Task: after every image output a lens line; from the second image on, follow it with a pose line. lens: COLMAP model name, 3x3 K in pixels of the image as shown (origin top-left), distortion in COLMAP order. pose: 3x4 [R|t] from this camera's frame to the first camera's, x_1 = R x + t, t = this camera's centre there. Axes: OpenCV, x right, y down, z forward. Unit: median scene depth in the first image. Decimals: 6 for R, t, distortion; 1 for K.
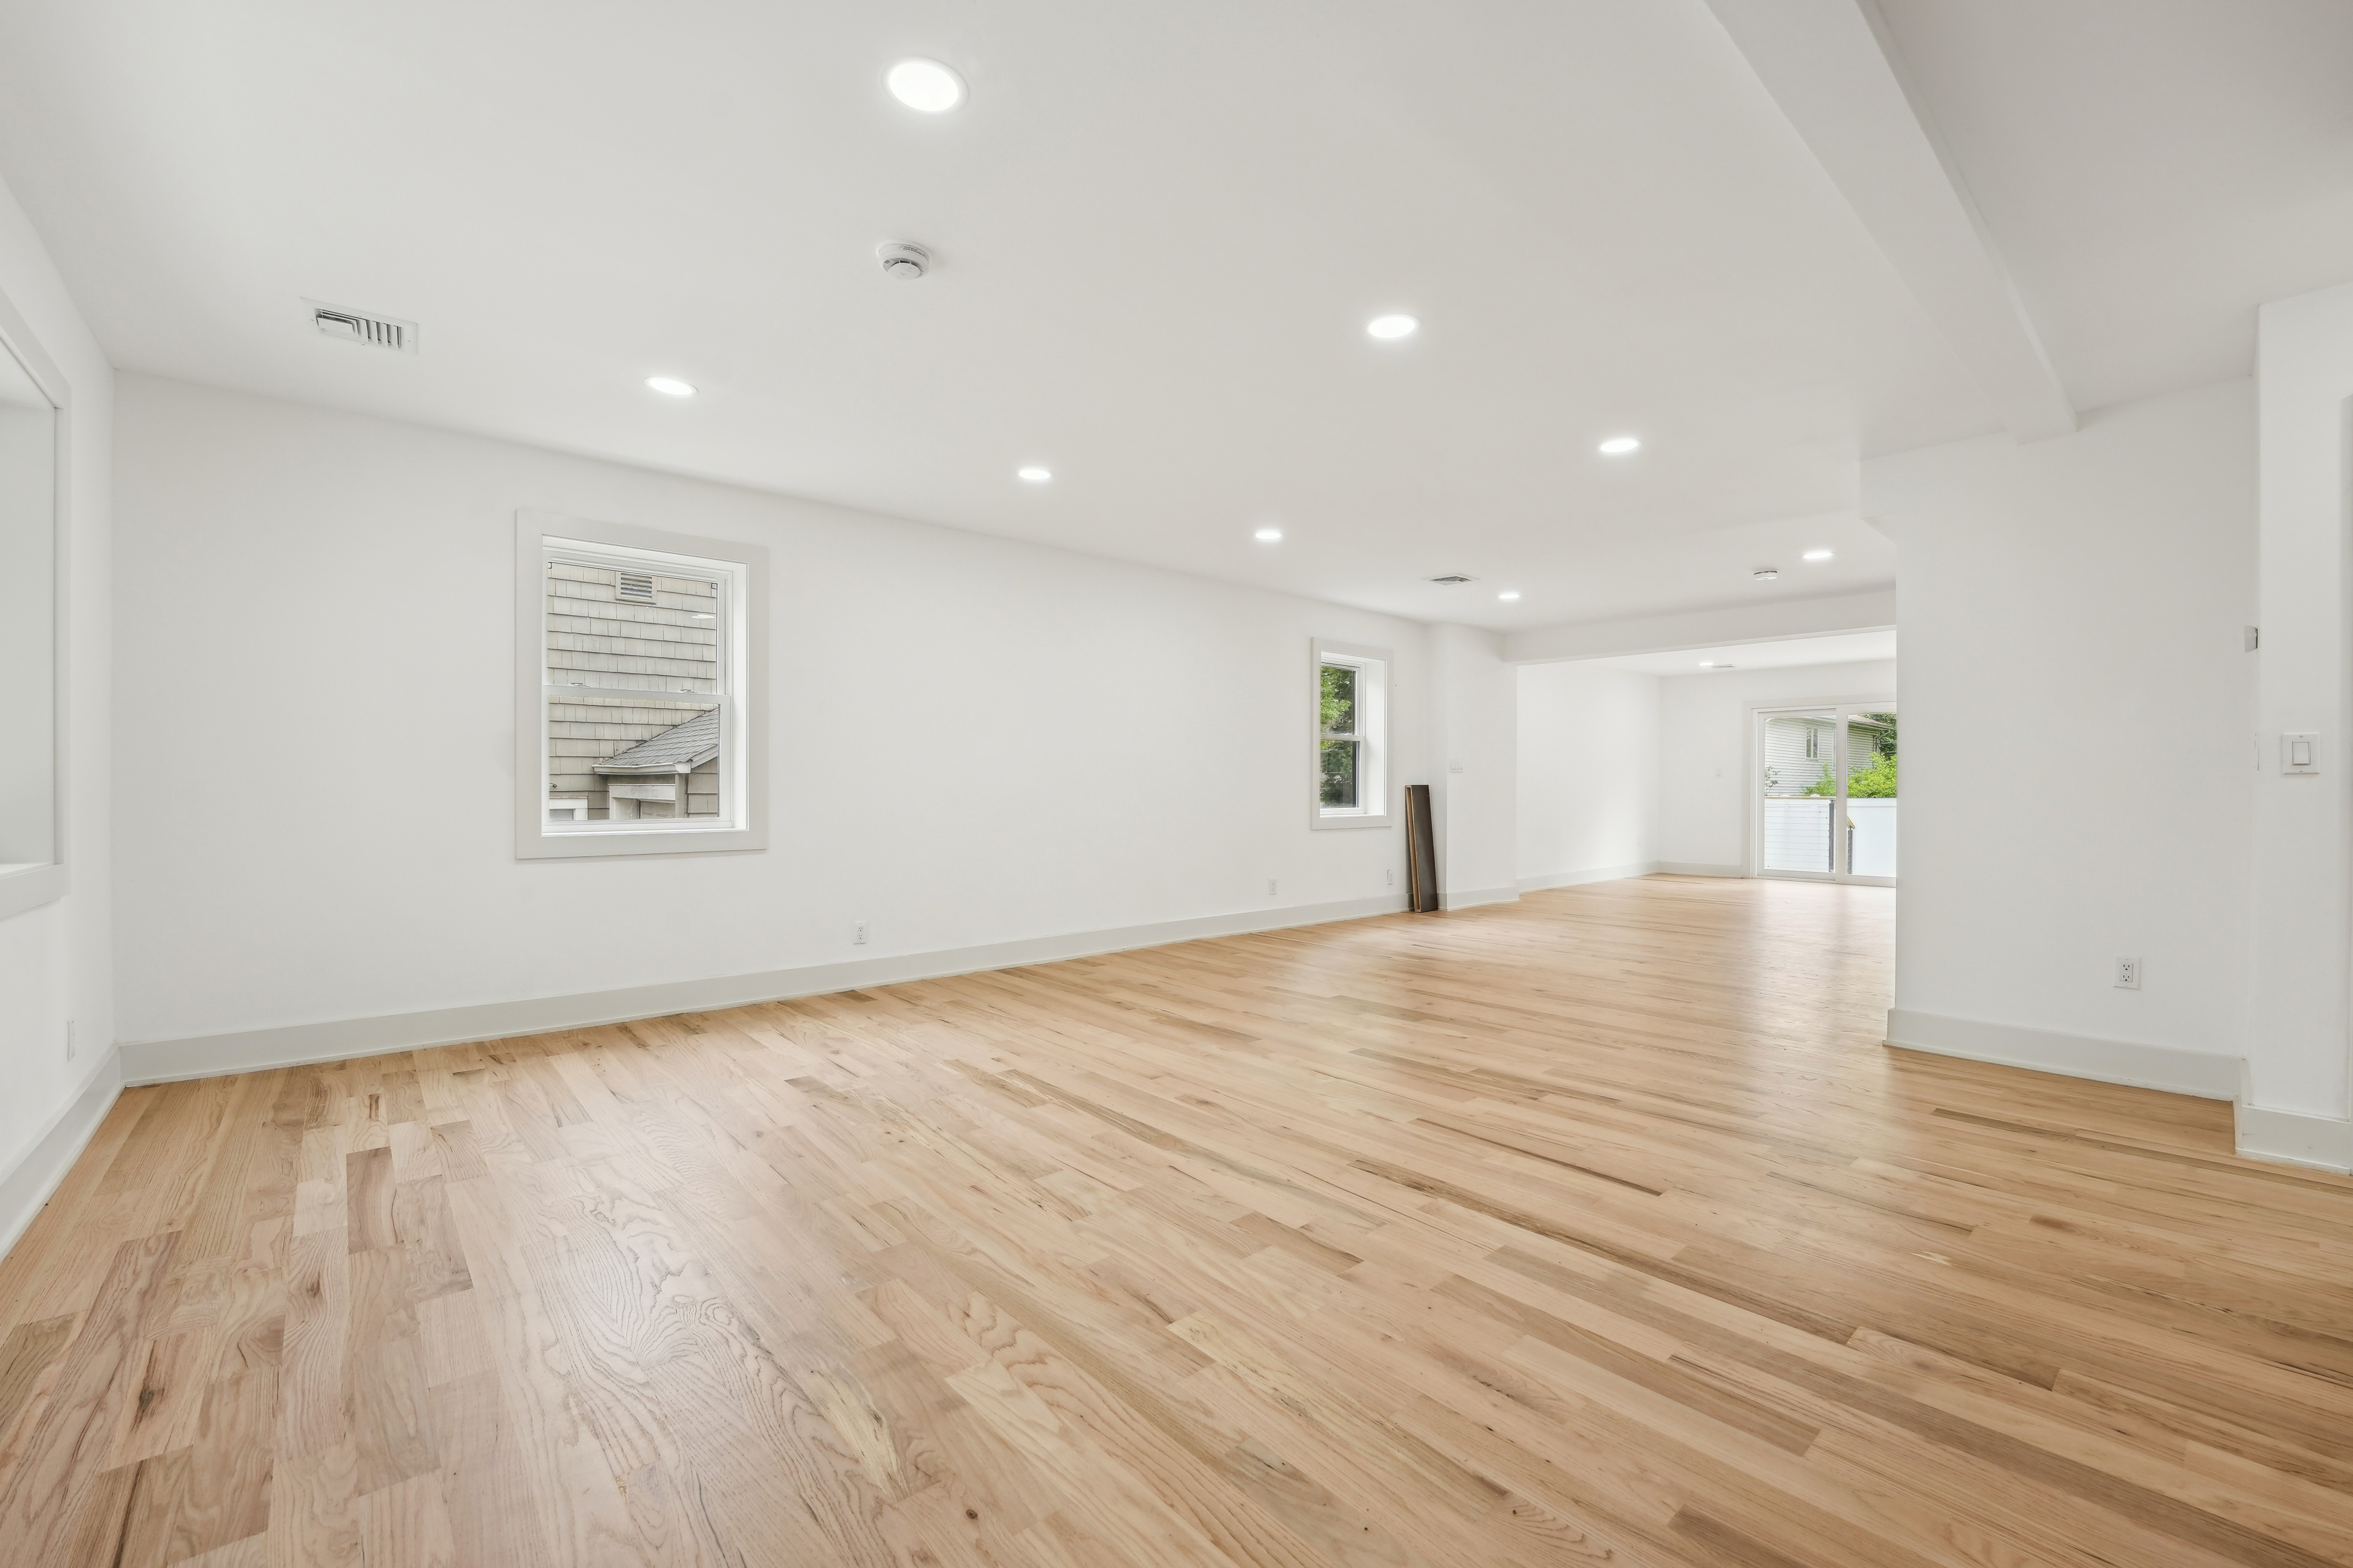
lens RADIAL K [[982.0, 0, 1189.3], [0, 982.0, 800.9], [0, 0, 1]] dist [-0.018782, 0.000995]
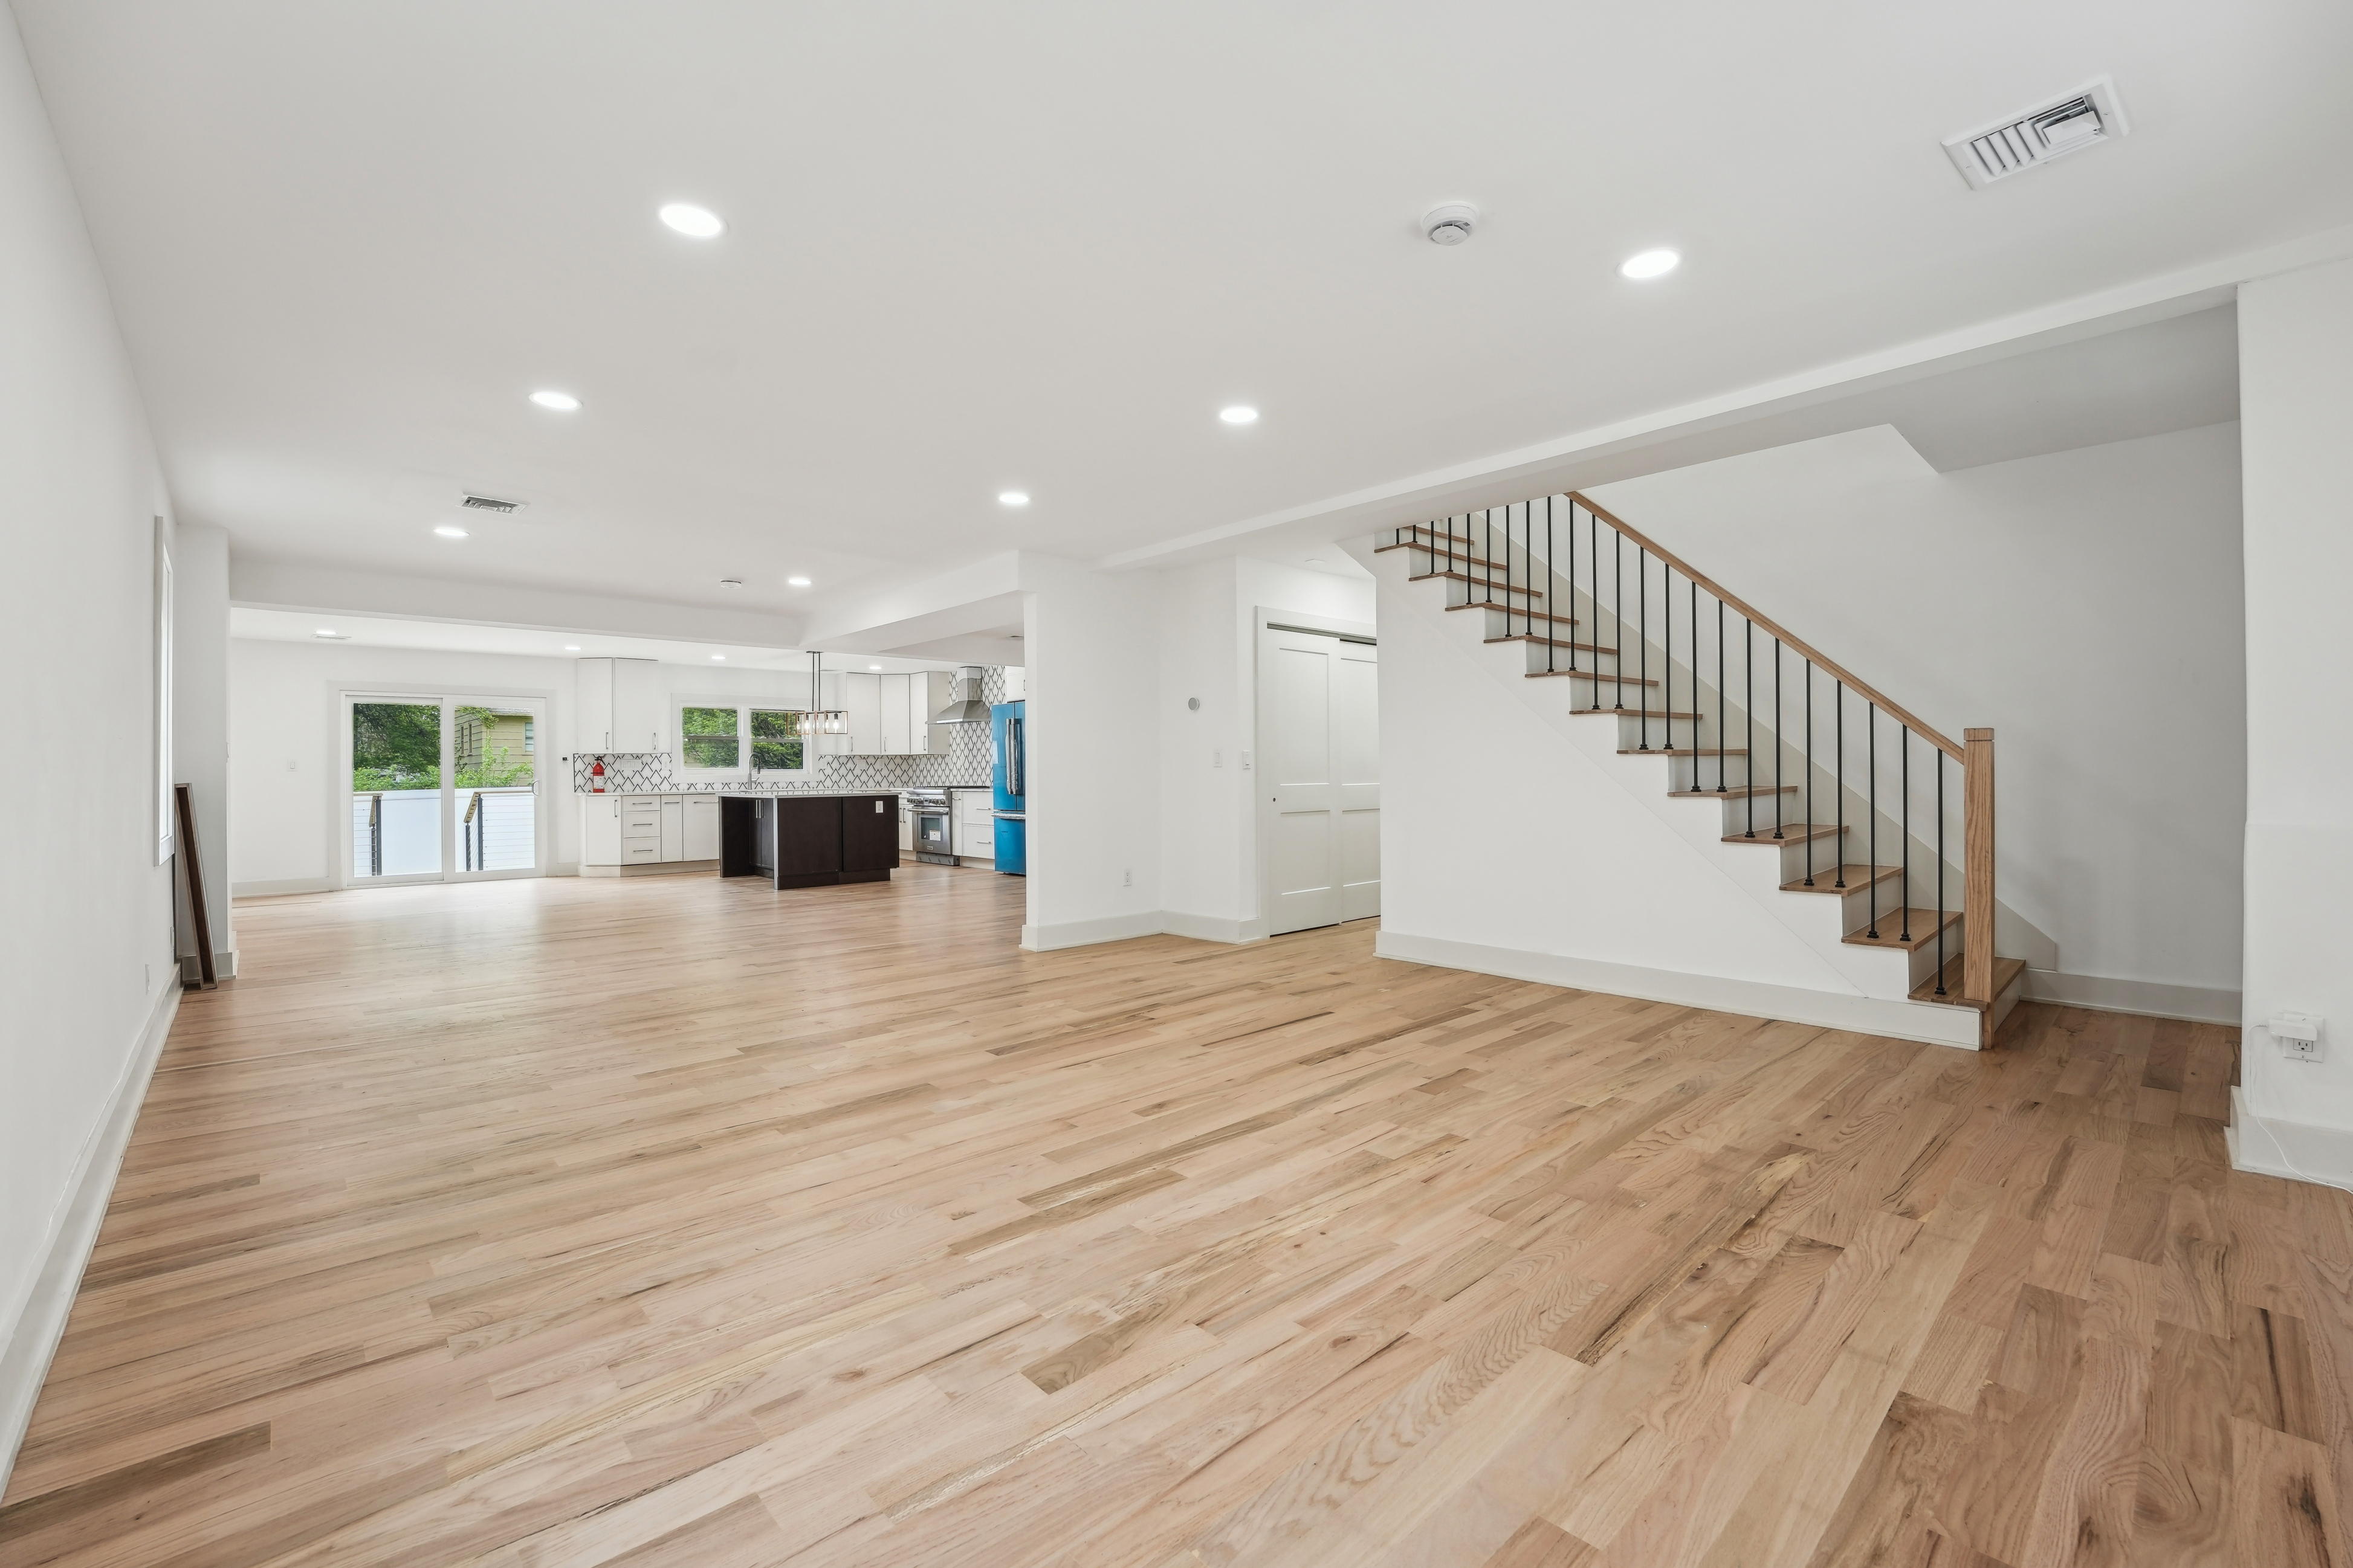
lens RADIAL K [[982.0, 0, 1175.5], [0, 982.0, 773.9], [0, 0, 1]] dist [-0.018782, 0.000995]
pose [[-0.026380, 0.000864, 0.999652, -1.153902], [0.021846, 0.999761, -0.000288, -0.022900], [-0.999413, 0.021831, -0.026392, 1.215853]]
